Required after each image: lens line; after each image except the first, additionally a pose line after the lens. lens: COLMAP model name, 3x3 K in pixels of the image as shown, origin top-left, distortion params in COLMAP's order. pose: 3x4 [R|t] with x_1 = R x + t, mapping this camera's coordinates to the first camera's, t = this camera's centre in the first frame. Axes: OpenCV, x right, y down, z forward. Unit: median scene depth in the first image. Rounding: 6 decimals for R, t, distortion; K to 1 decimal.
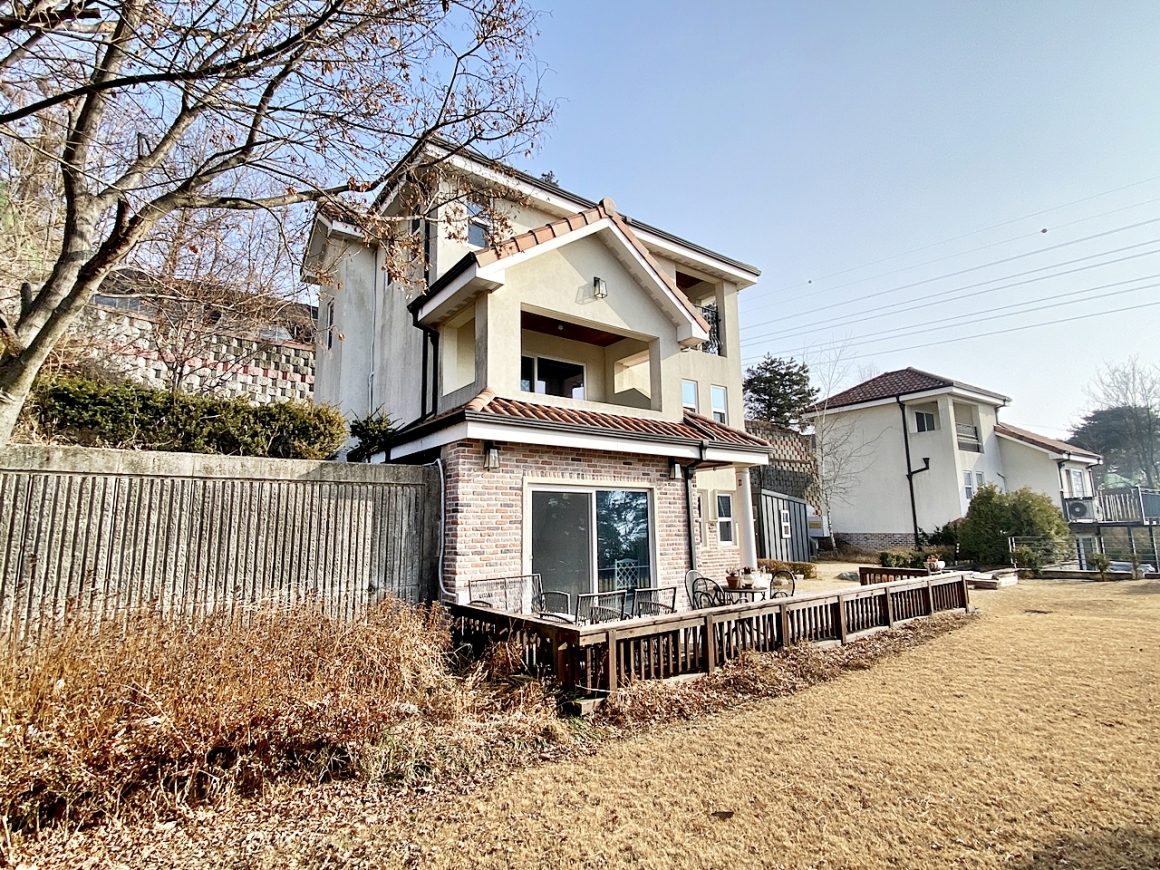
lens RADIAL K [[571.4, 0, 574.8], [0, 571.4, 436.3], [0, 0, 1]] dist [0.011468, -0.001091]
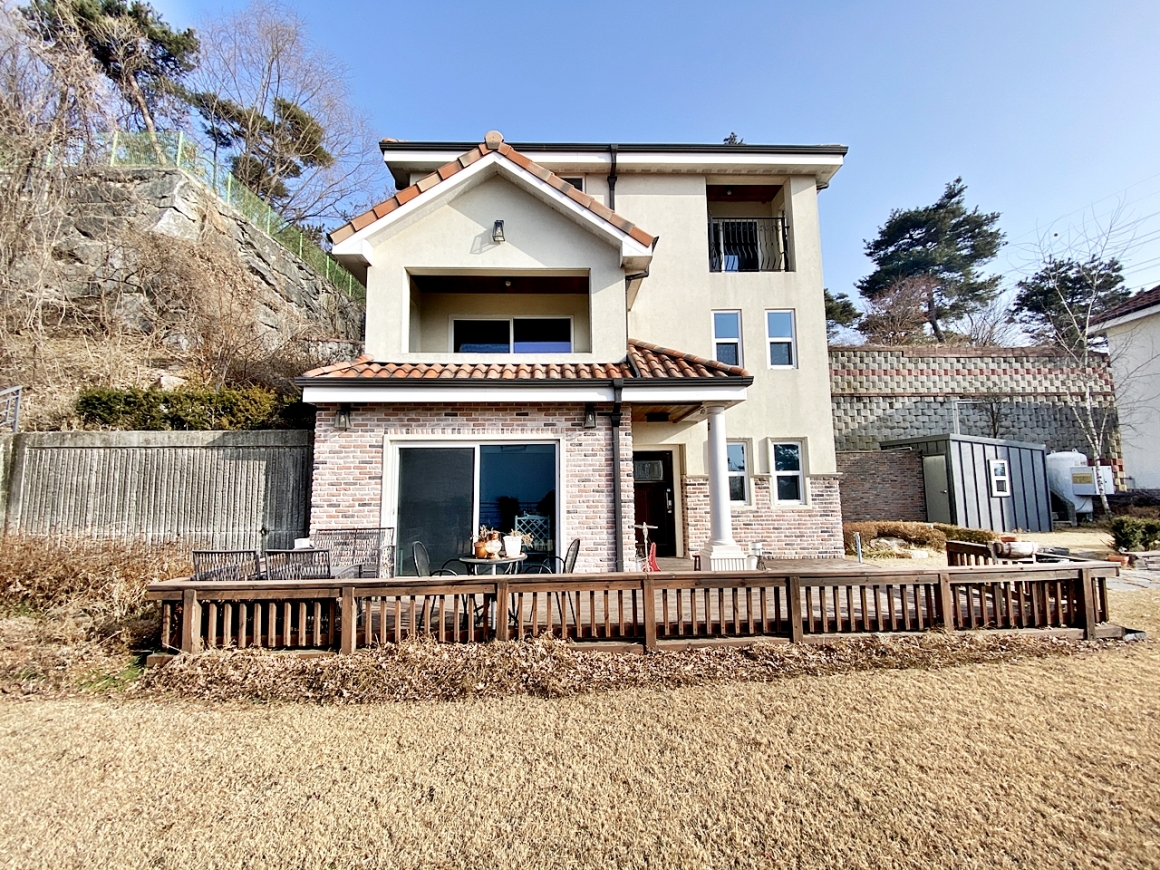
lens RADIAL K [[469.5, 0, 577.8], [0, 469.5, 437.4], [0, 0, 1]] dist [0.000031, -0.009238]
pose [[0.818485, -0.052621, -0.572112, 0.580788], [0.088806, 0.995416, 0.035494, 0.064122], [0.567622, -0.079858, 0.819407, 0.415465]]
